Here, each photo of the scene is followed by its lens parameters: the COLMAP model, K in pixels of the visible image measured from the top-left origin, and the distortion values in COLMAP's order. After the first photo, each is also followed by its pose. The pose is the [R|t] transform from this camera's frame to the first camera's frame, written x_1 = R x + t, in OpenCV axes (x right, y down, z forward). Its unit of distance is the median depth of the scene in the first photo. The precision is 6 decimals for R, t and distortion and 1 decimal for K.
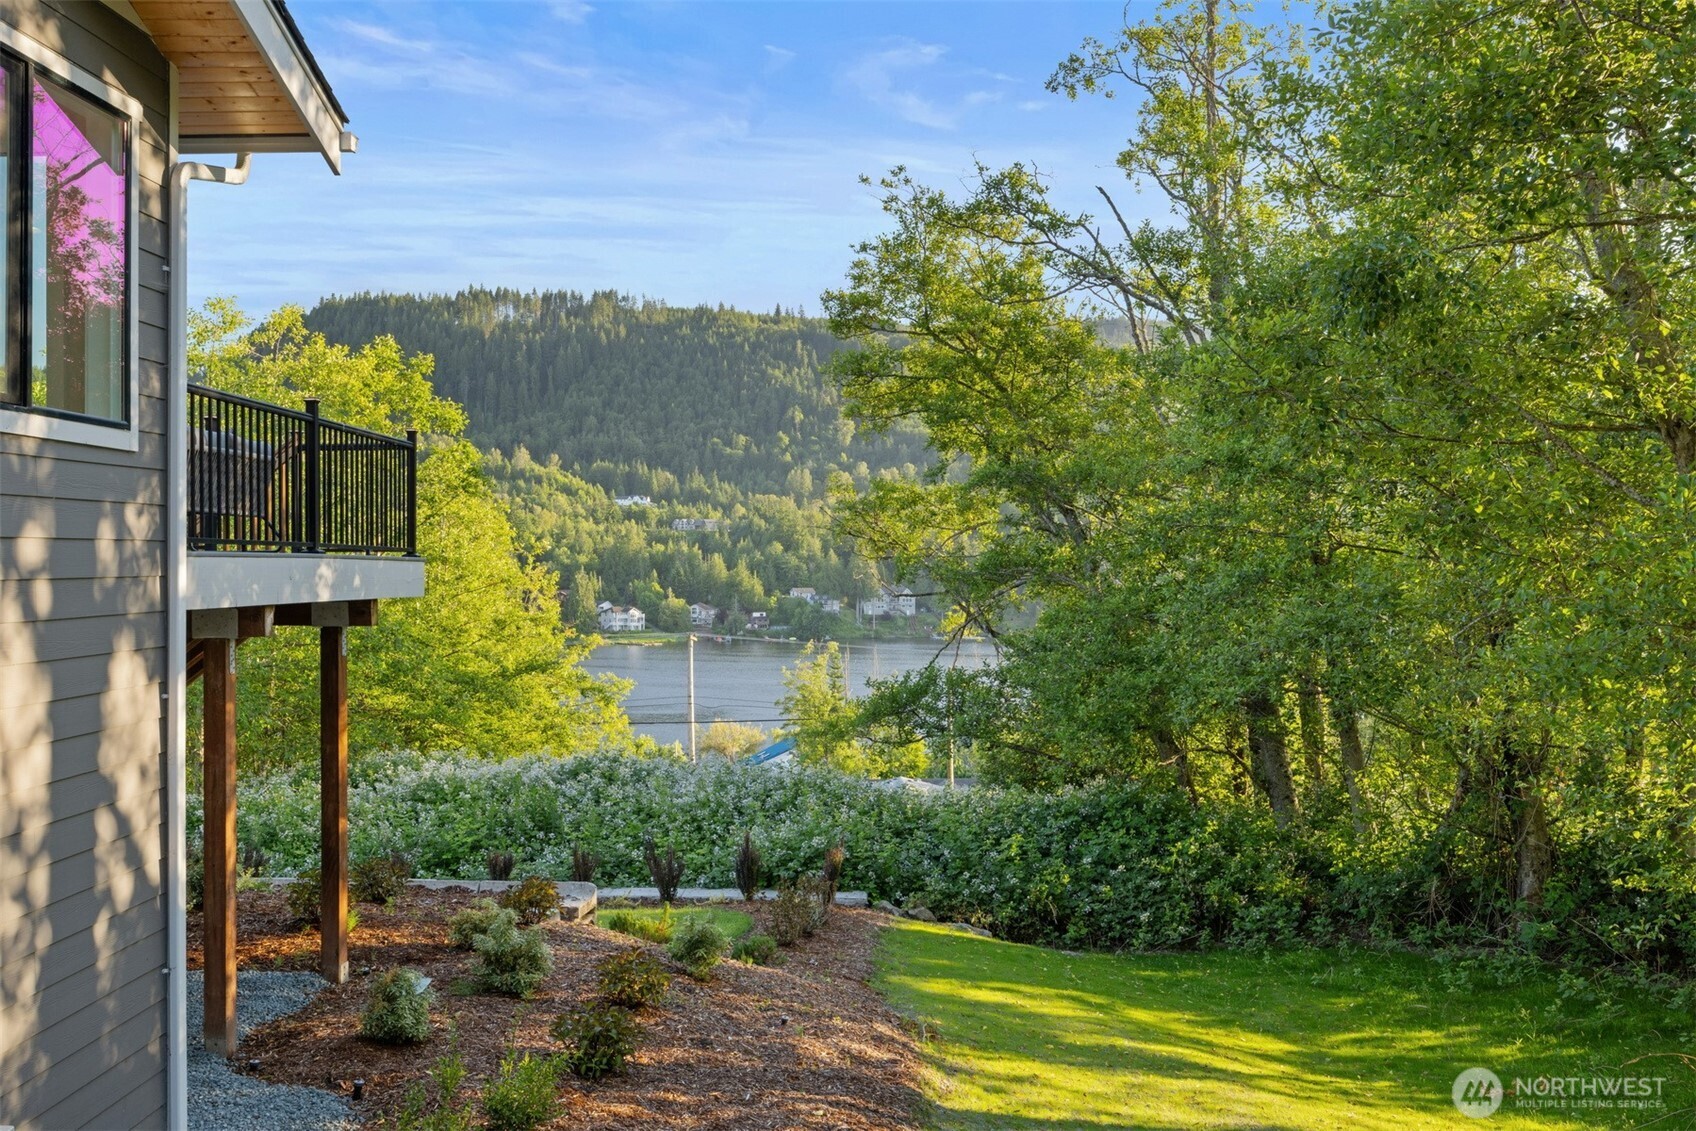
lens RADIAL K [[1634.0, 0, 852.3], [0, 1634.0, 553.2], [0, 0, 1]] dist [-0.005527, 0.031798]
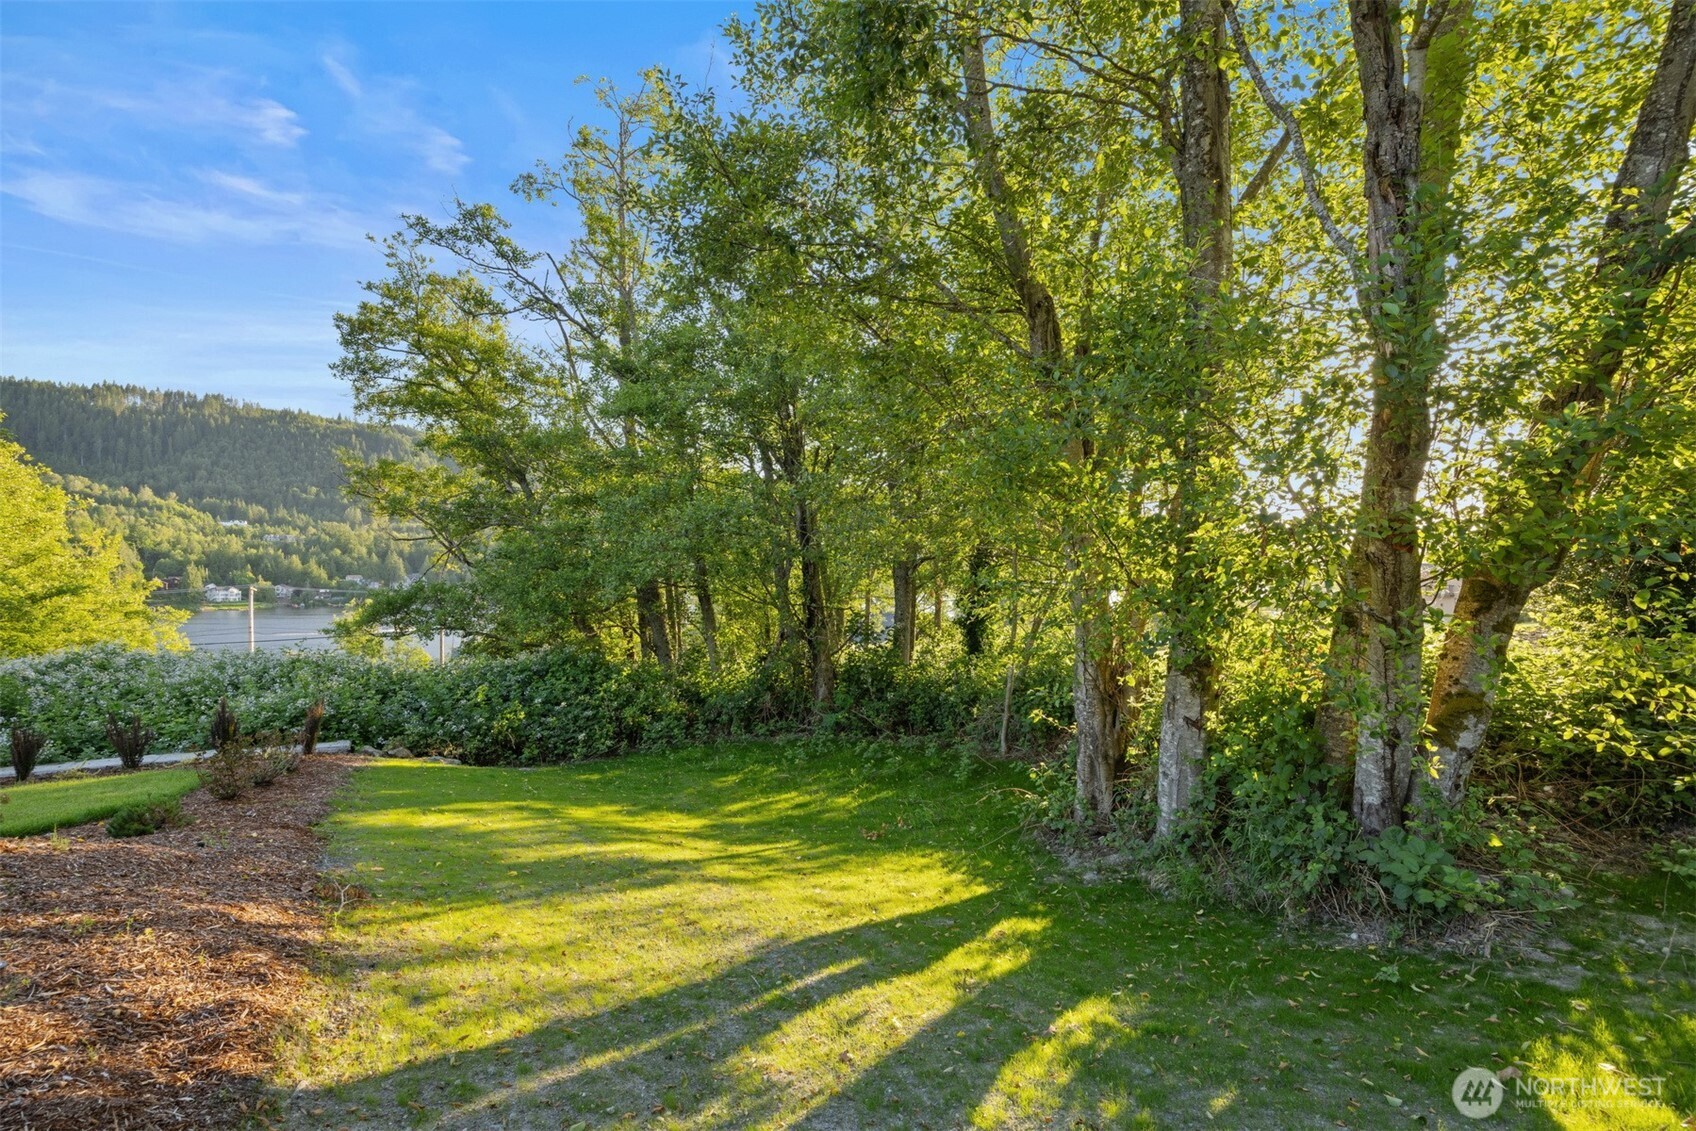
lens RADIAL K [[776.4, 0, 848.0], [0, 776.4, 565.5], [0, 0, 1]] dist [-0.011062, -0.000373]
pose [[0.858228, 0.005768, 0.513237, 0.028918], [-0.007744, 0.999969, 0.001711, 0.065339], [-0.513211, -0.005443, 0.858245, 0.280319]]
